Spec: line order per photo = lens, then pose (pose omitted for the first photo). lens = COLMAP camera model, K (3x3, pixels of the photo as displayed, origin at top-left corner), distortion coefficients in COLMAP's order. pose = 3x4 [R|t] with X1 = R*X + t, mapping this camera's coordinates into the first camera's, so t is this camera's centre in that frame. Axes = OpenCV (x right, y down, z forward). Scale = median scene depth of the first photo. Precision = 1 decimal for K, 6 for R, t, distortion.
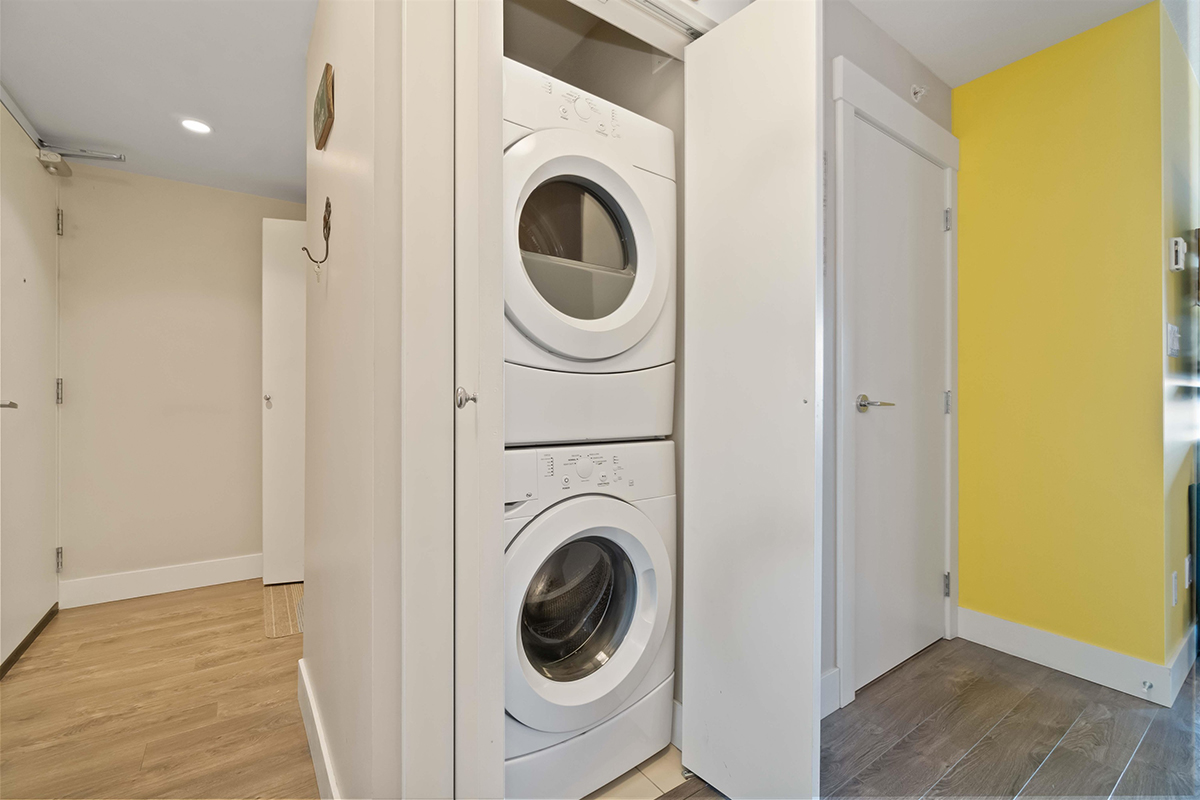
lens RADIAL K [[504.1, 0, 605.1], [0, 504.1, 395.1], [0, 0, 1]] dist [-0.000634, 0.000115]
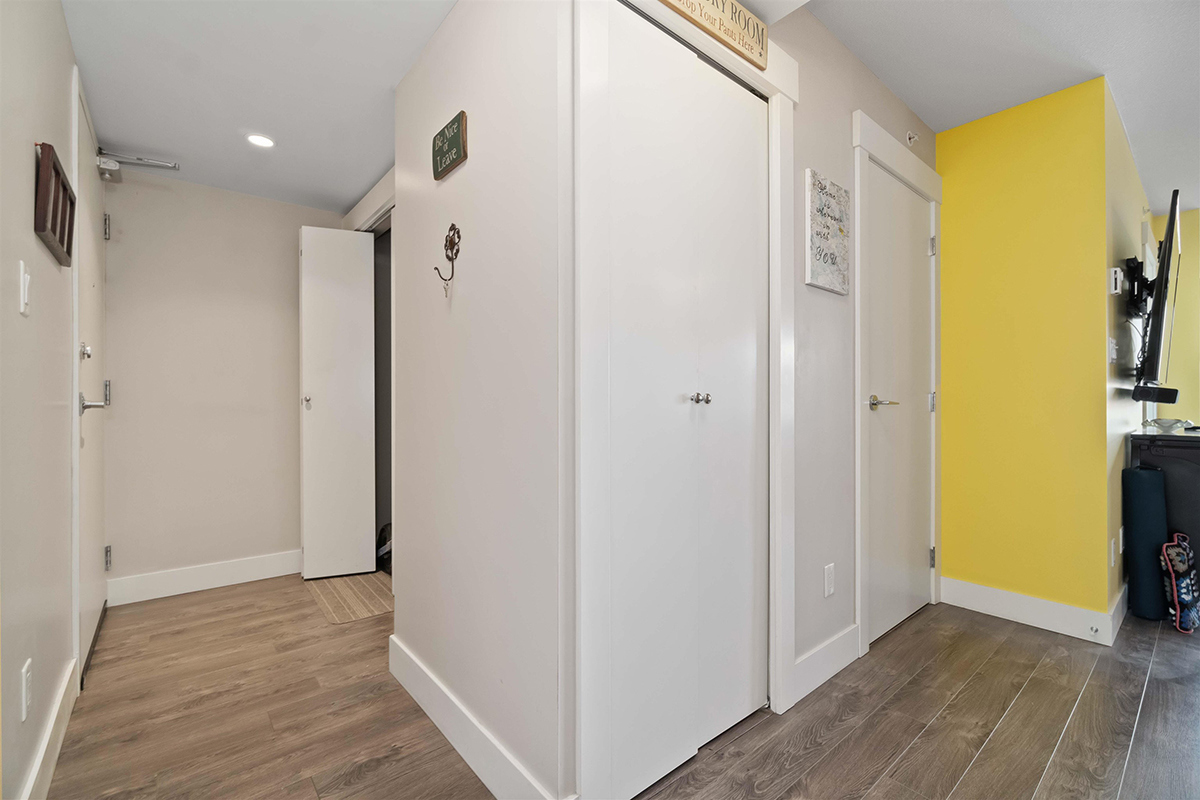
lens RADIAL K [[515.4, 0, 594.1], [0, 515.4, 399.0], [0, 0, 1]] dist [-0.000601, -0.000240]
pose [[0.996617, -0.001440, 0.082178, -0.236893], [0.001239, 0.999996, 0.002500, 0.004194], [-0.082181, -0.002389, 0.996615, -0.149695]]
